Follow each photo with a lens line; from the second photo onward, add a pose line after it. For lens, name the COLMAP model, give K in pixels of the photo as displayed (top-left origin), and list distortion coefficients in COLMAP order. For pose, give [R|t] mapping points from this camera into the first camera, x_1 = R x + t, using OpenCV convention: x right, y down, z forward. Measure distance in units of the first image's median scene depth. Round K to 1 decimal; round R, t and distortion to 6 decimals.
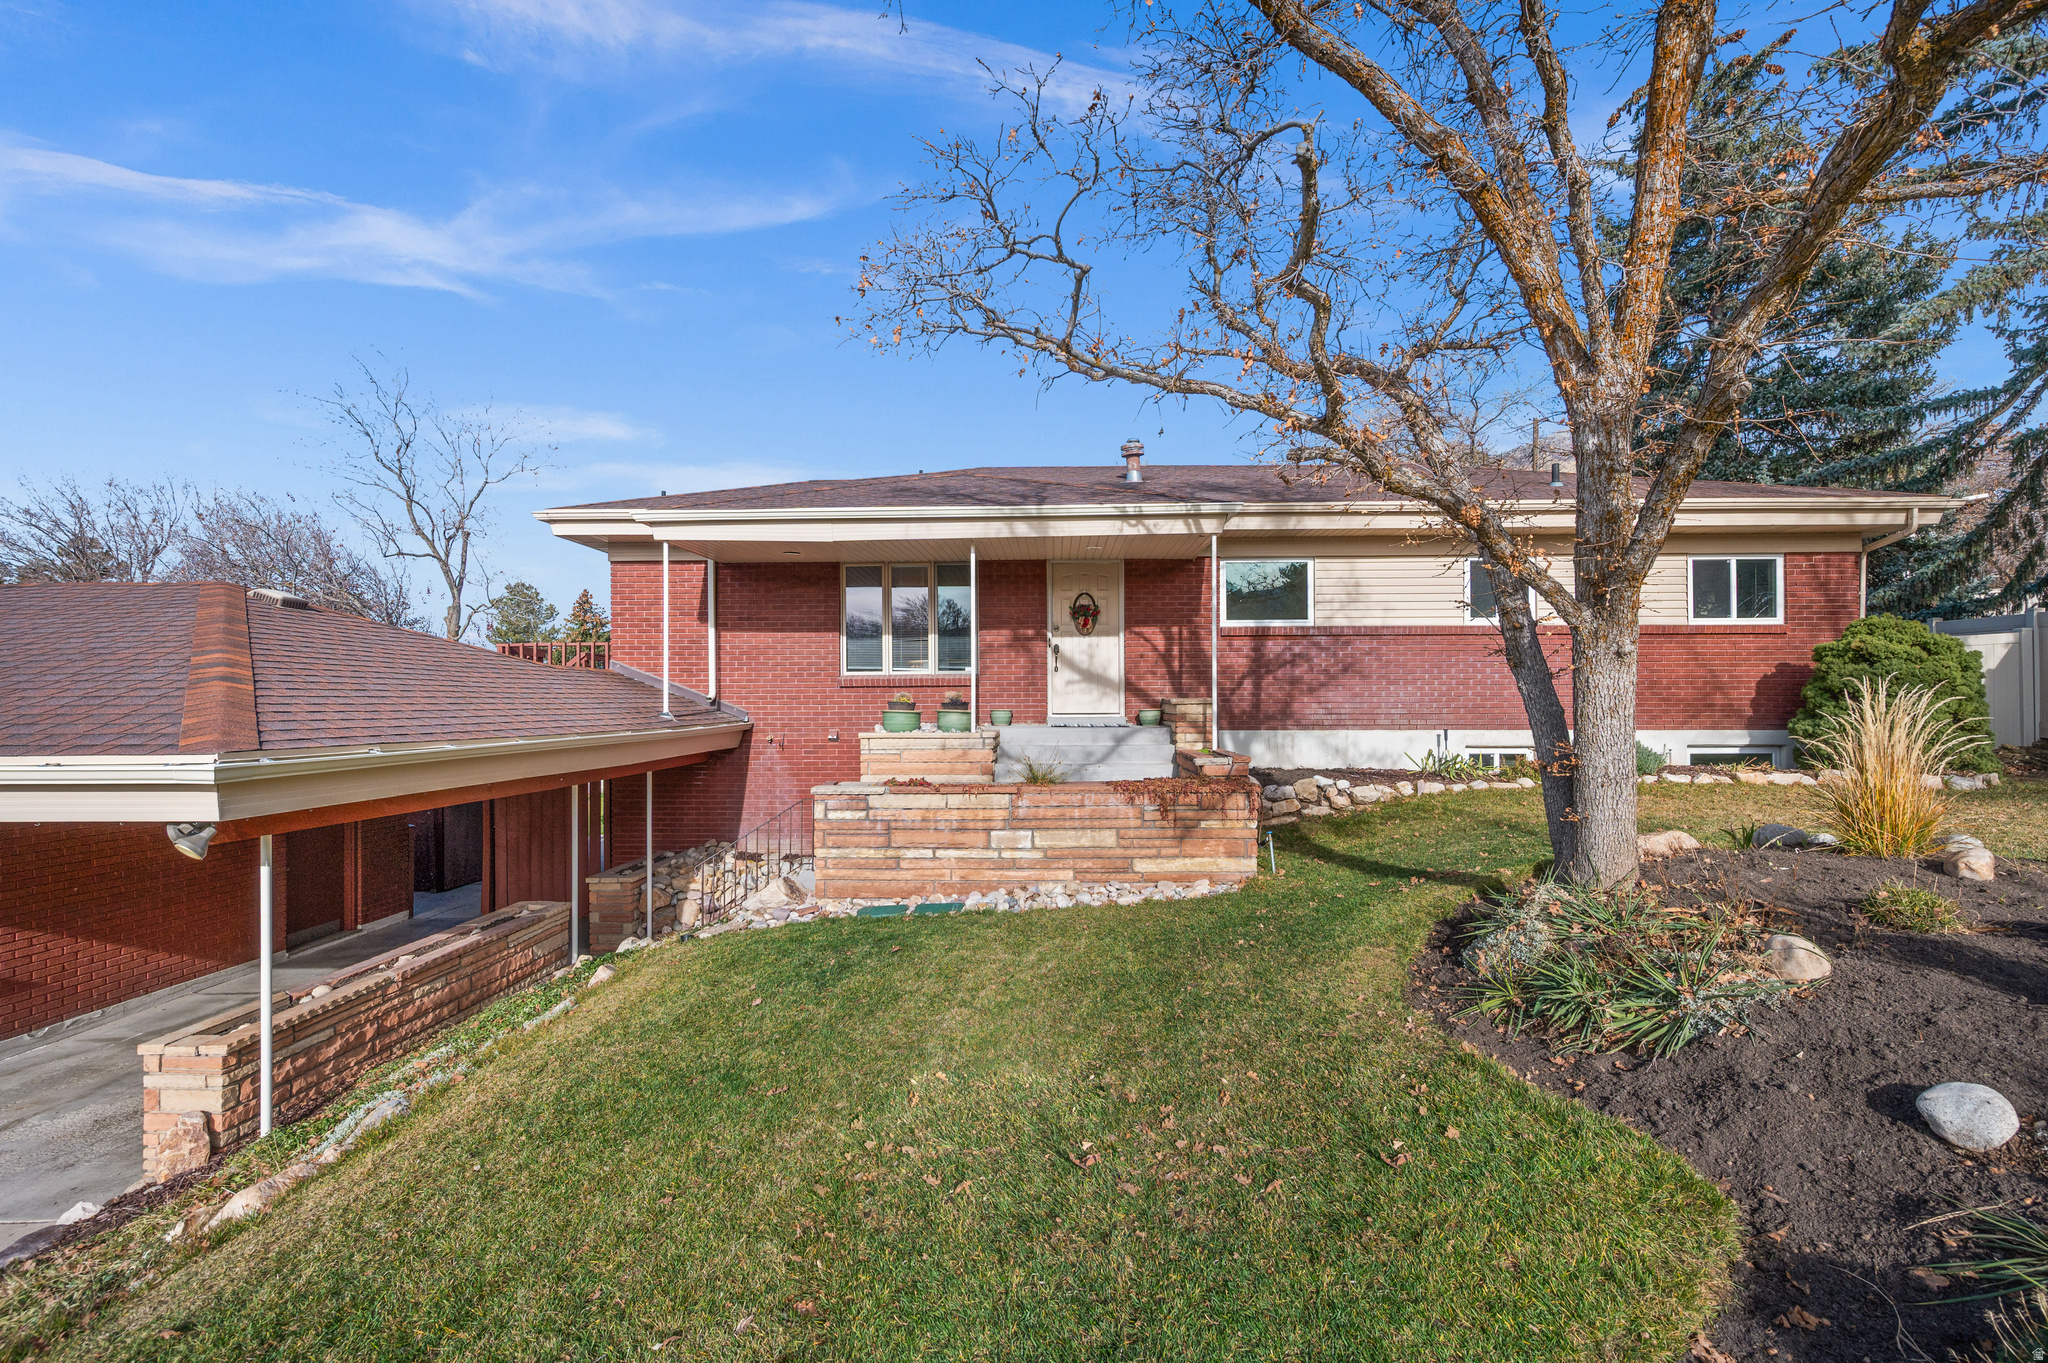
lens RADIAL K [[866.8, 0, 1033.1], [0, 866.8, 685.8], [0, 0, 1]] dist [-0.000688, 0.000224]
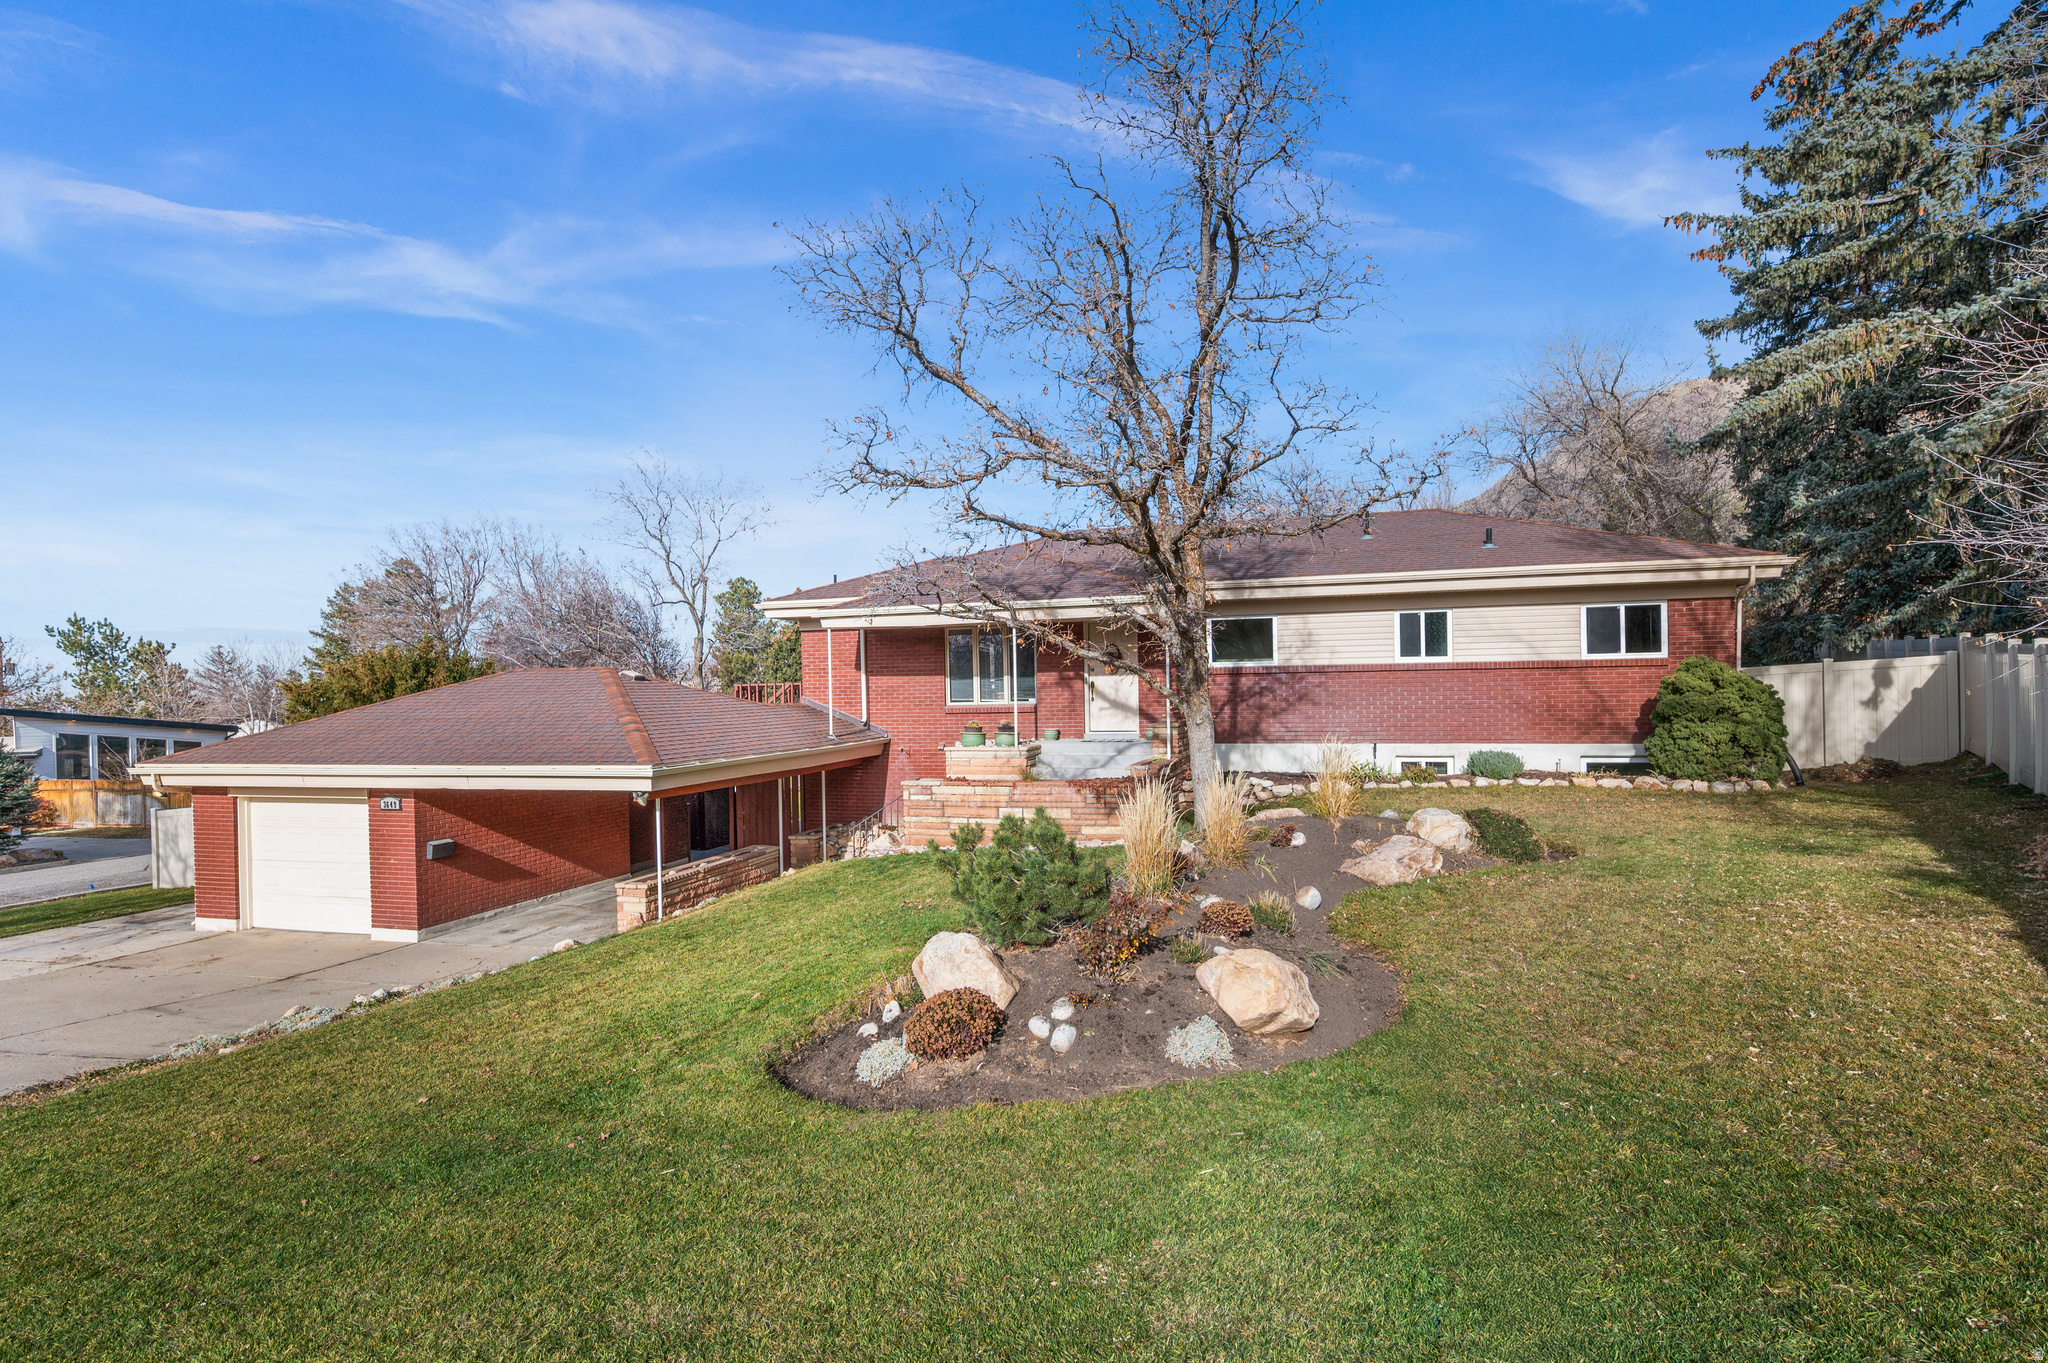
lens RADIAL K [[1040.8, 0, 1022.9], [0, 1040.8, 670.4], [0, 0, 1]] dist [-0.005113, -0.000107]
pose [[0.963699, -0.017851, -0.266393, 0.376055], [0.019356, 0.999808, 0.003026, -0.074851], [0.266288, -0.008072, 0.963860, -0.660507]]
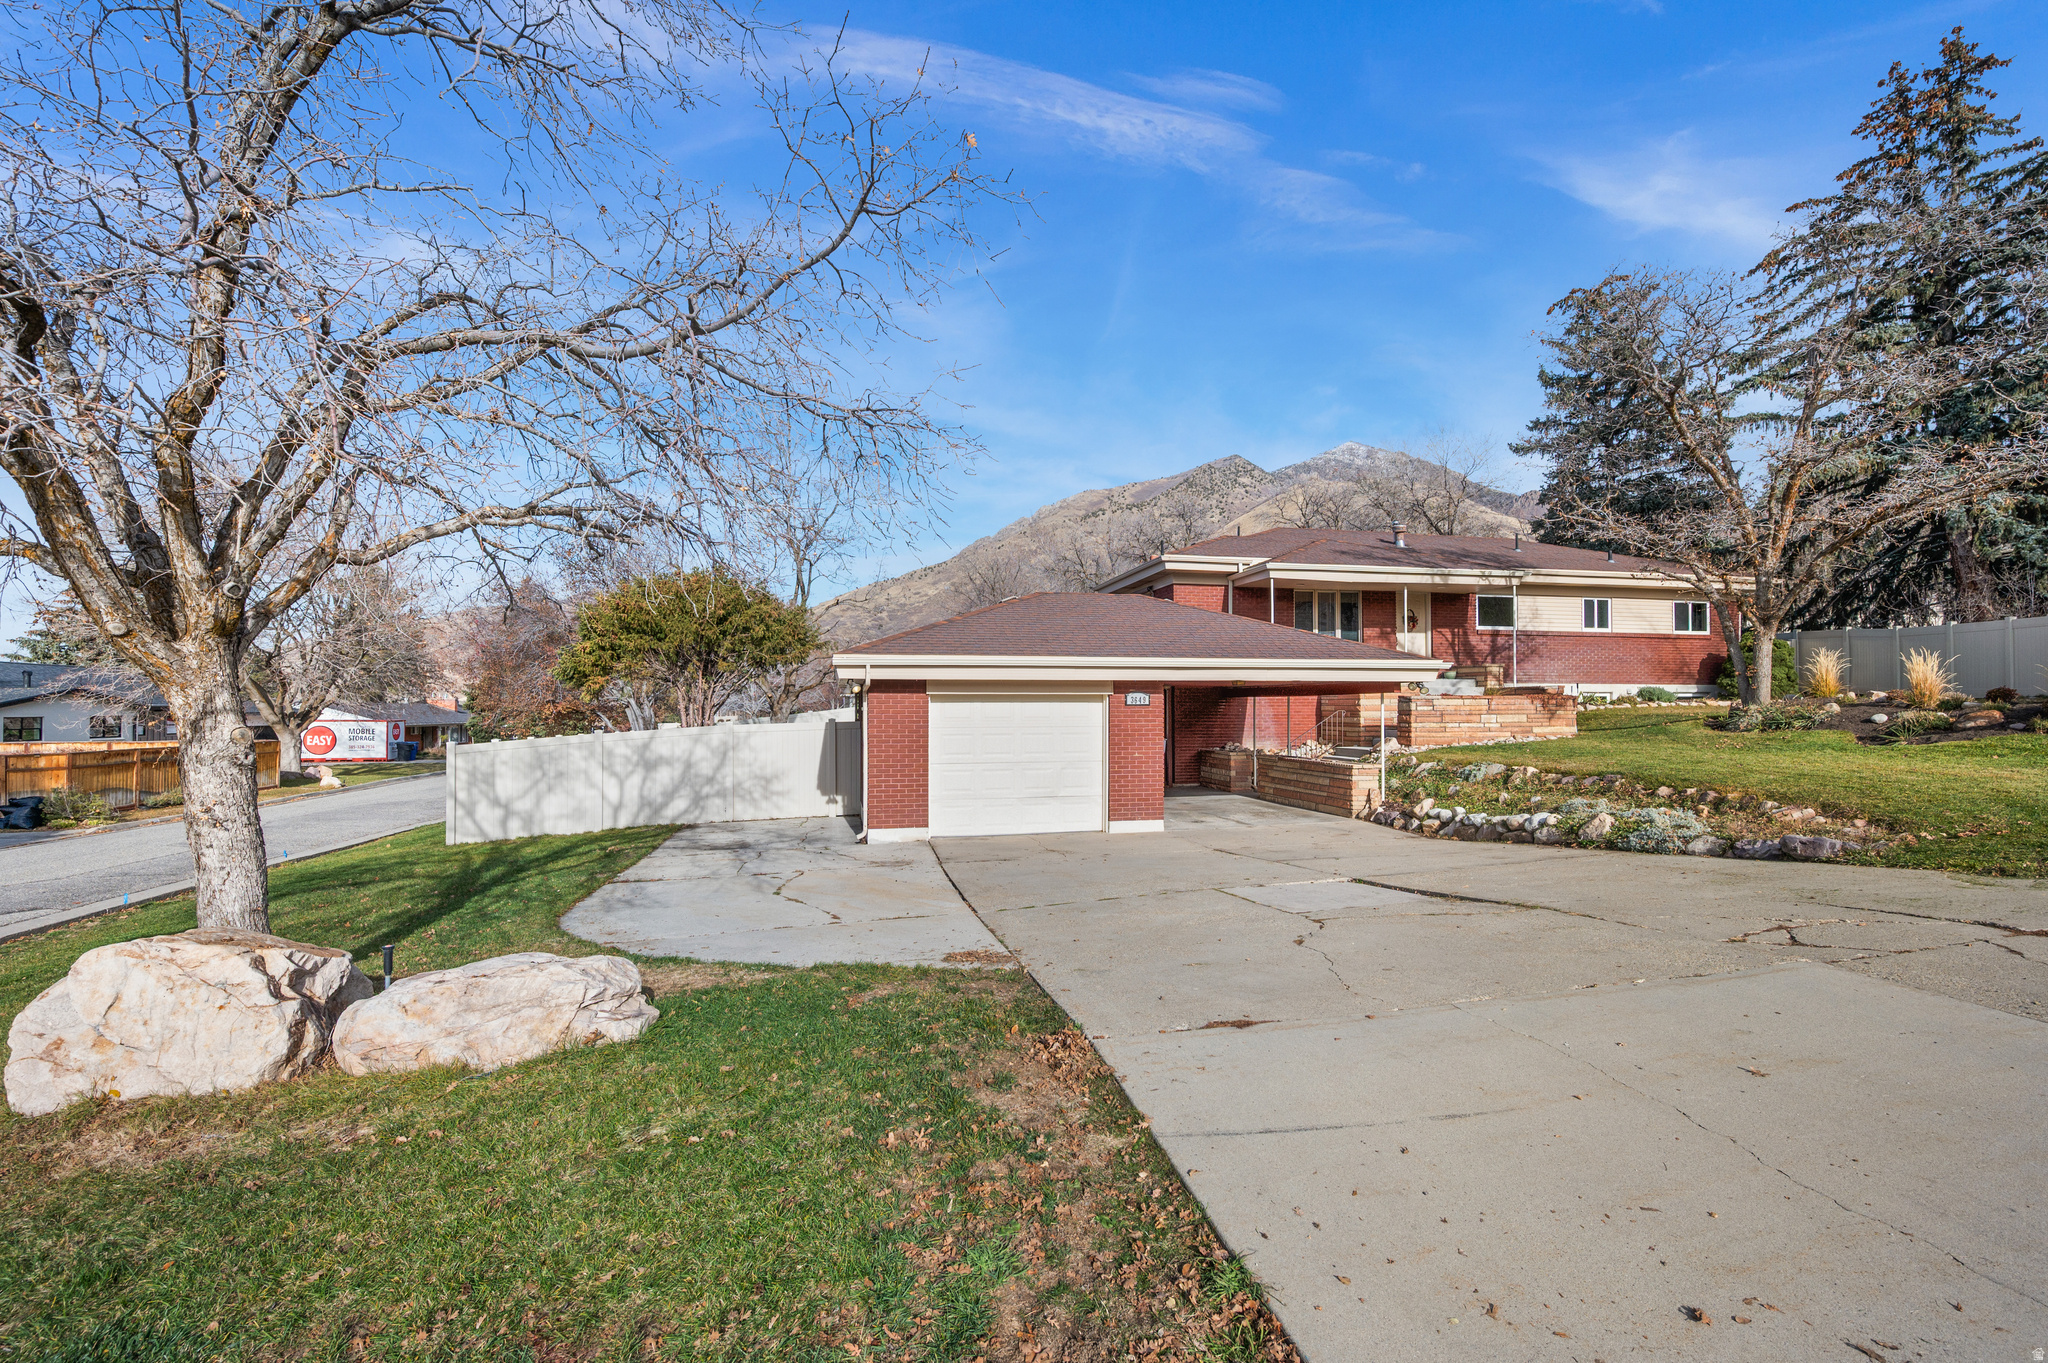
lens RADIAL K [[905.4, 0, 1045.2], [0, 905.4, 681.8], [0, 0, 1]] dist [-0.003792, 0.001094]
pose [[0.971227, 0.010460, 0.237926, -1.204447], [-0.008250, 0.999913, -0.010281, 0.077903], [-0.238013, 0.008022, 0.971229, -0.732877]]
